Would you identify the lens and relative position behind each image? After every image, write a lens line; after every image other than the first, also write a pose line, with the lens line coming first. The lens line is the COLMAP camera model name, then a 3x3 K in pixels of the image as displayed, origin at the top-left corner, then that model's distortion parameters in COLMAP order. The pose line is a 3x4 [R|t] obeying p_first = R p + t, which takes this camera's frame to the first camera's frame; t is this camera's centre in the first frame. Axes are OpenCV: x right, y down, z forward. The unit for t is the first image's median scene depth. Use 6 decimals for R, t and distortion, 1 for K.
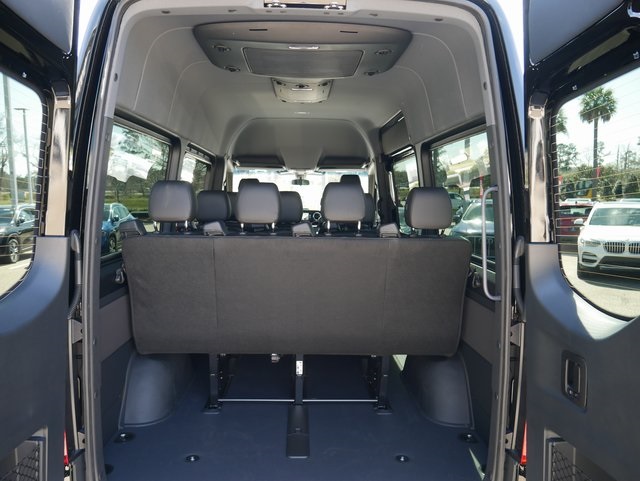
lens RADIAL K [[536.2, 0, 320.0], [0, 536.2, 240.5], [0, 0, 1]] dist [-0.022960, -0.011984]
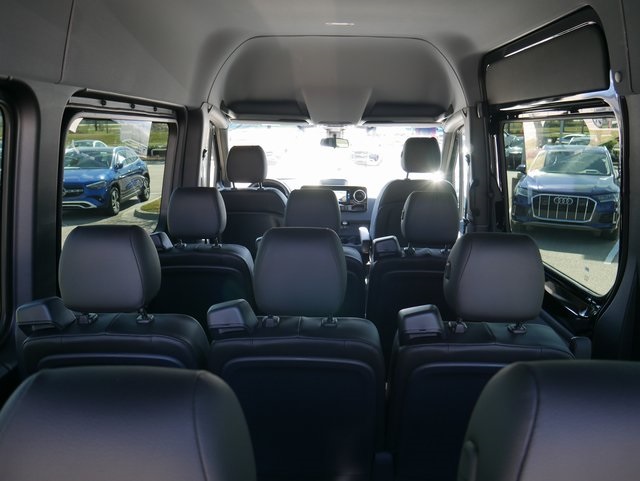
lens RADIAL K [[536.2, 0, 320.0], [0, 536.2, 240.5], [0, 0, 1]] dist [-0.022960, -0.011984]
pose [[0.998364, 0.012285, -0.055849, -0.017995], [-0.005225, 0.992161, 0.124855, -0.078860], [0.056945, -0.124359, 0.990602, 0.385584]]
